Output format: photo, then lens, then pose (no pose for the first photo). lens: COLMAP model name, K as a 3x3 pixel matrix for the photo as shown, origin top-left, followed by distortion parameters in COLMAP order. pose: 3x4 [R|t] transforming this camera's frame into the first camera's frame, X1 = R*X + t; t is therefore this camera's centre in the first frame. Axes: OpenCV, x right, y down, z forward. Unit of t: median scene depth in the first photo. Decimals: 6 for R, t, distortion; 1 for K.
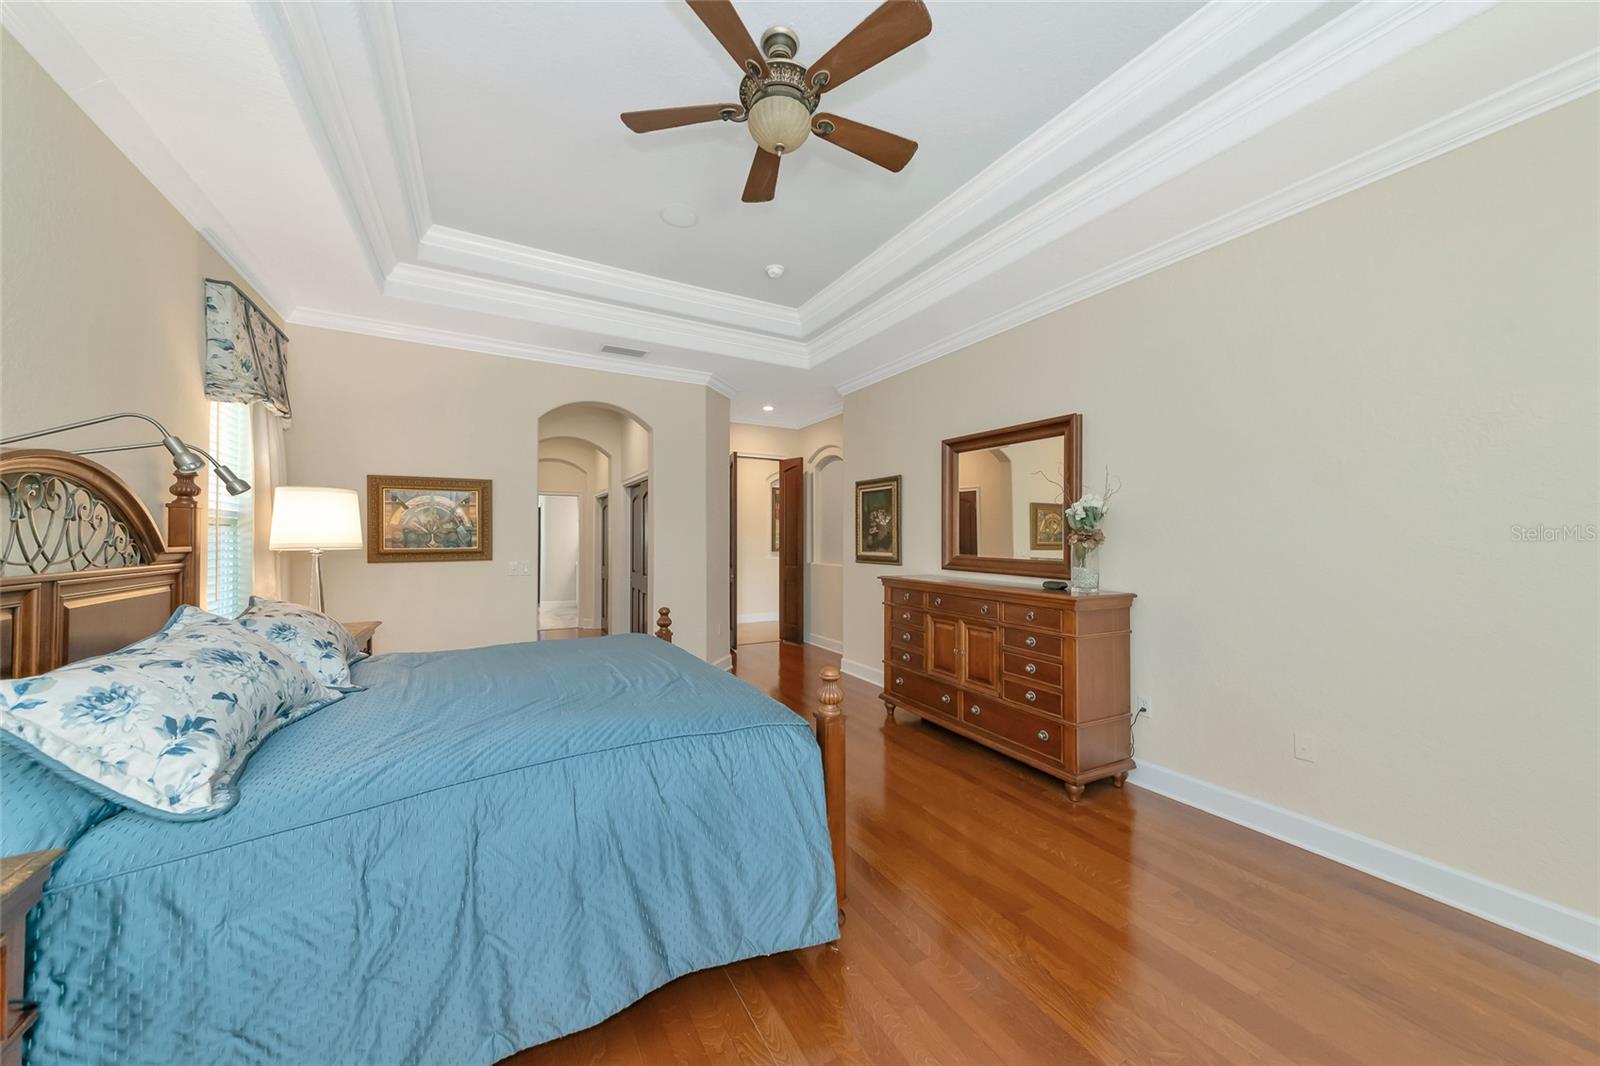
lens RADIAL K [[544.4, 0, 800.0], [0, 544.4, 533.0], [0, 0, 1]] dist [0.000073, 0.000010]
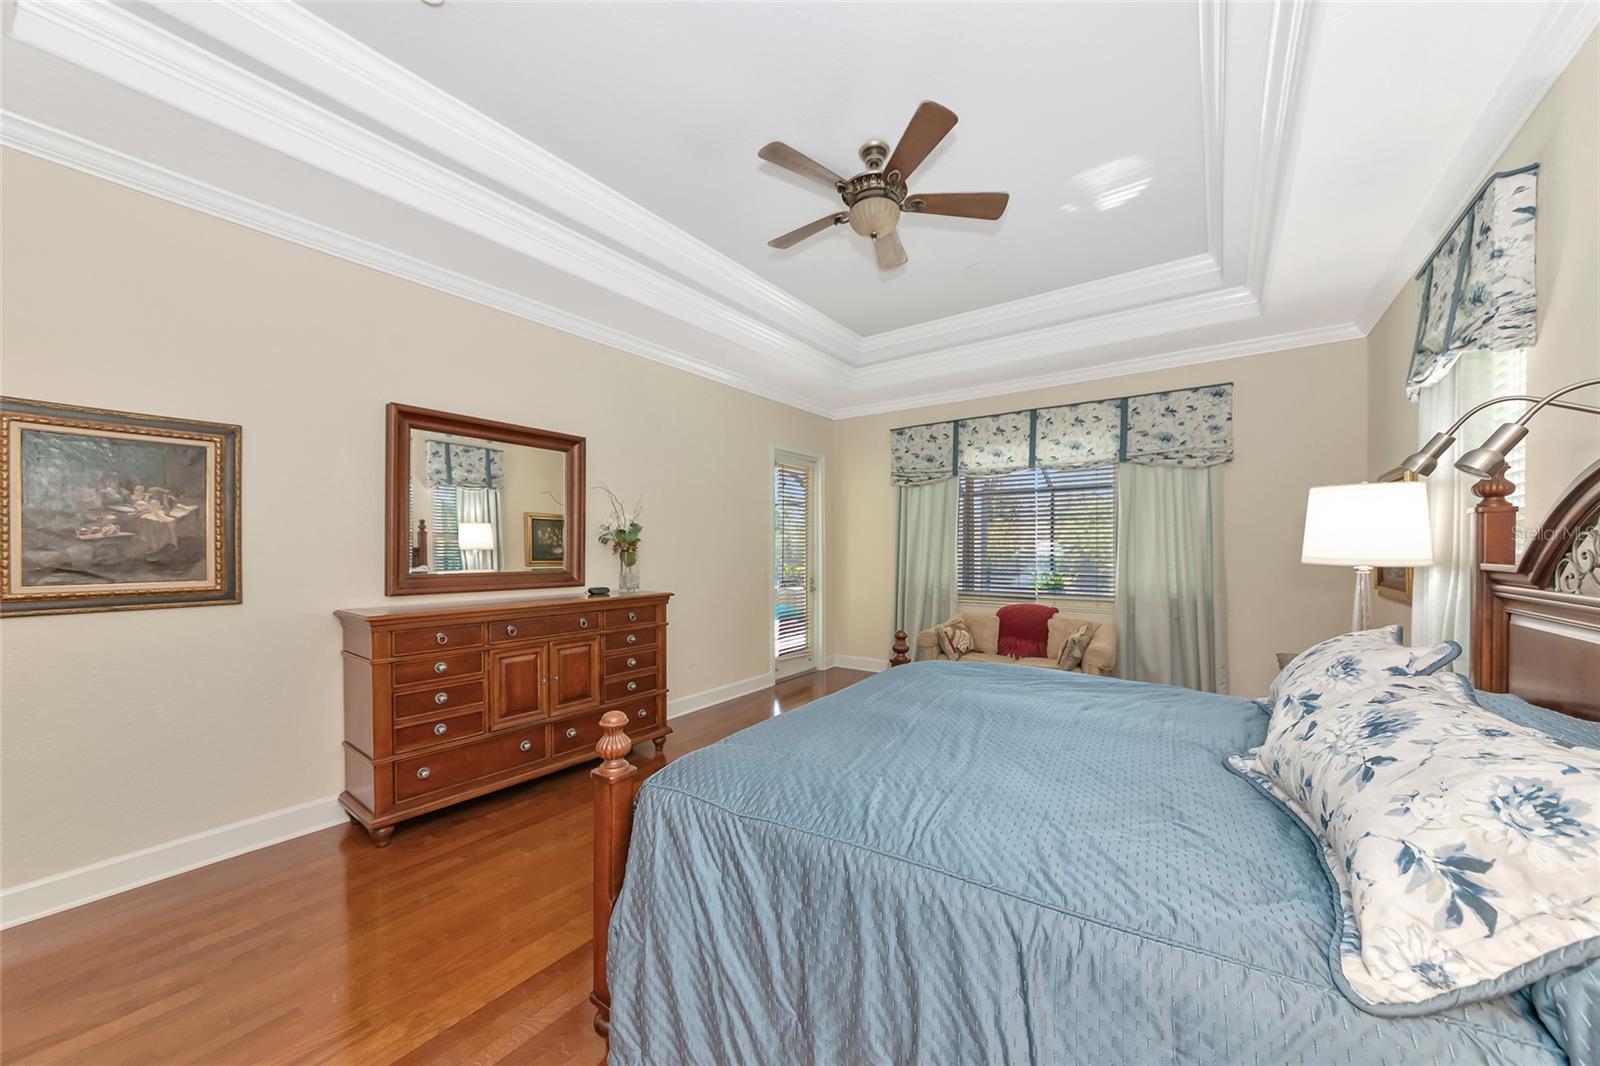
lens RADIAL K [[579.1, 0, 820.1], [0, 579.1, 545.9], [0, 0, 1]] dist [-0.000199, -0.000030]
pose [[-0.439280, -0.007980, 0.898315, -0.751662], [-0.014700, 0.999891, 0.001694, -0.005141], [-0.898230, -0.012461, -0.439350, 1.046006]]
